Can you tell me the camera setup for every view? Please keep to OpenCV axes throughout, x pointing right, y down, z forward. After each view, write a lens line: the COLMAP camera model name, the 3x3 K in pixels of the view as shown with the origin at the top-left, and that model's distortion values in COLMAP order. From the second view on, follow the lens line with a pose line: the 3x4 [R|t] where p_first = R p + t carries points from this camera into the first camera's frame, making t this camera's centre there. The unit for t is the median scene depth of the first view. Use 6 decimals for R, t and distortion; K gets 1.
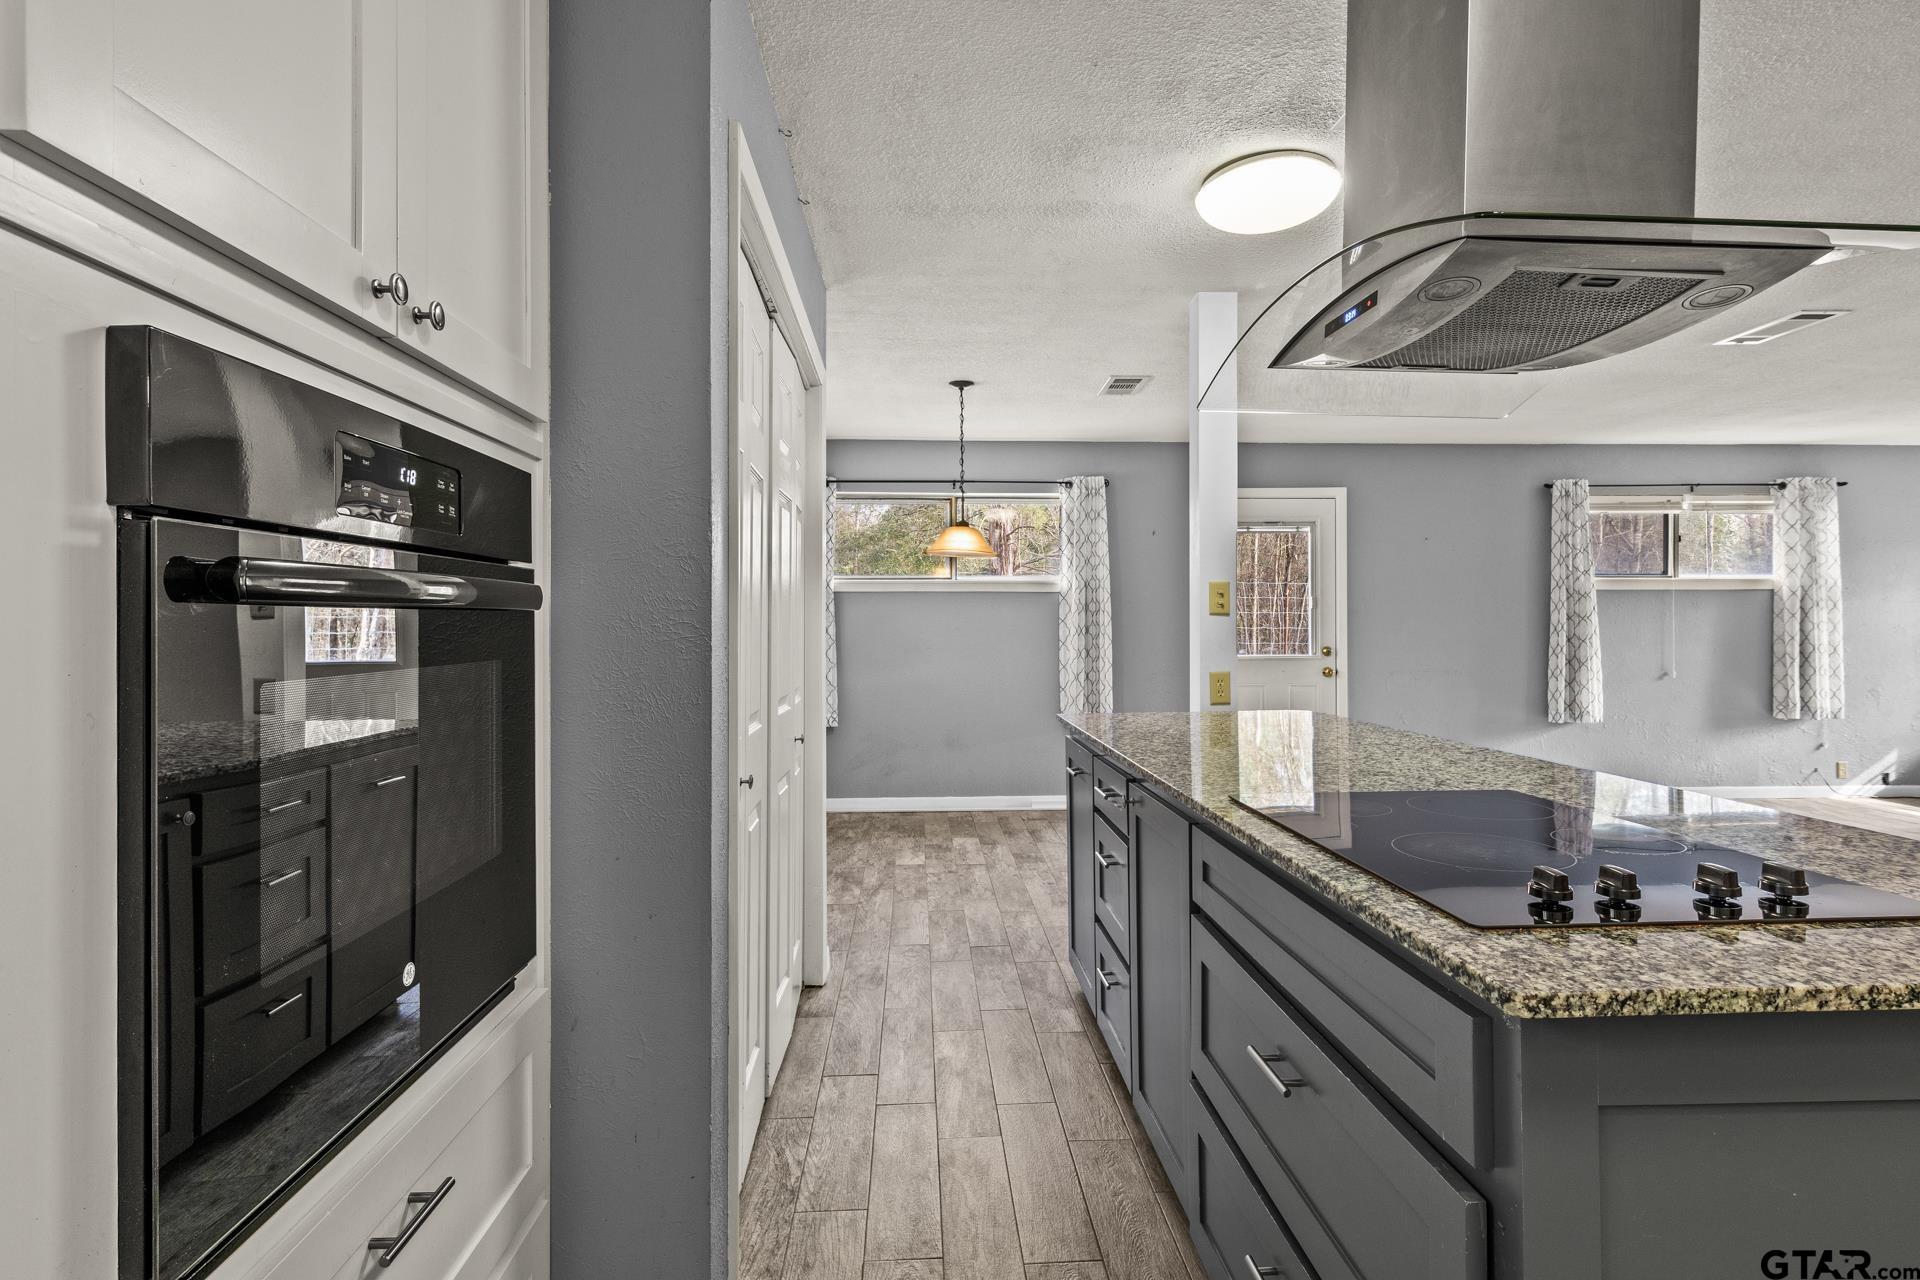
lens RADIAL K [[949.9, 0, 951.7], [0, 949.9, 625.0], [0, 0, 1]] dist [0.002275, -0.000610]
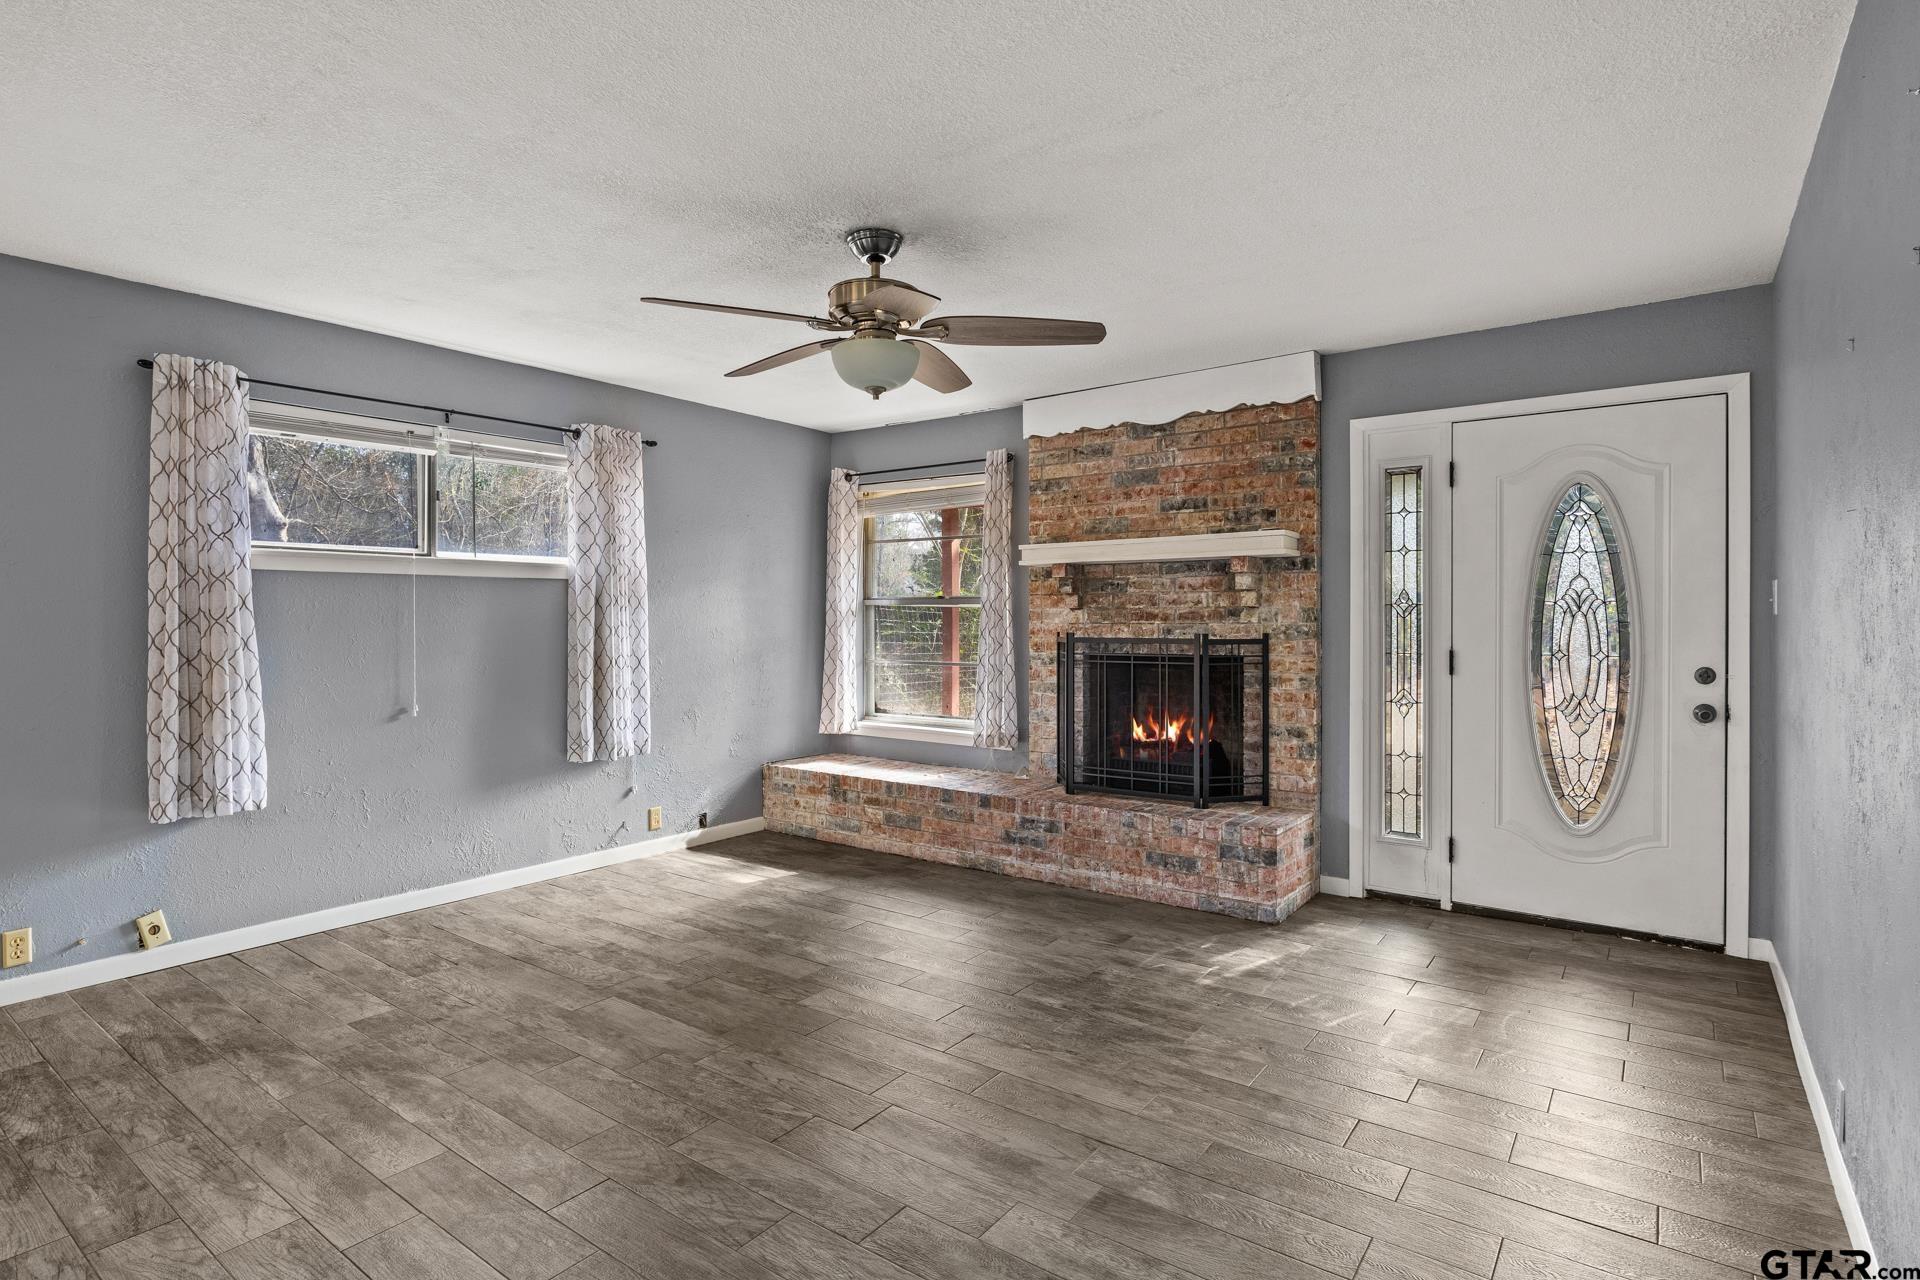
lens RADIAL K [[958.3, 0, 961.3], [0, 958.3, 605.7], [0, 0, 1]] dist [-0.002835, -0.000838]
pose [[0.625771, 0.011208, 0.779926, 0.501232], [0.002145, 0.999868, -0.016089, -0.005928], [-0.780004, 0.011741, 0.625664, 0.333353]]
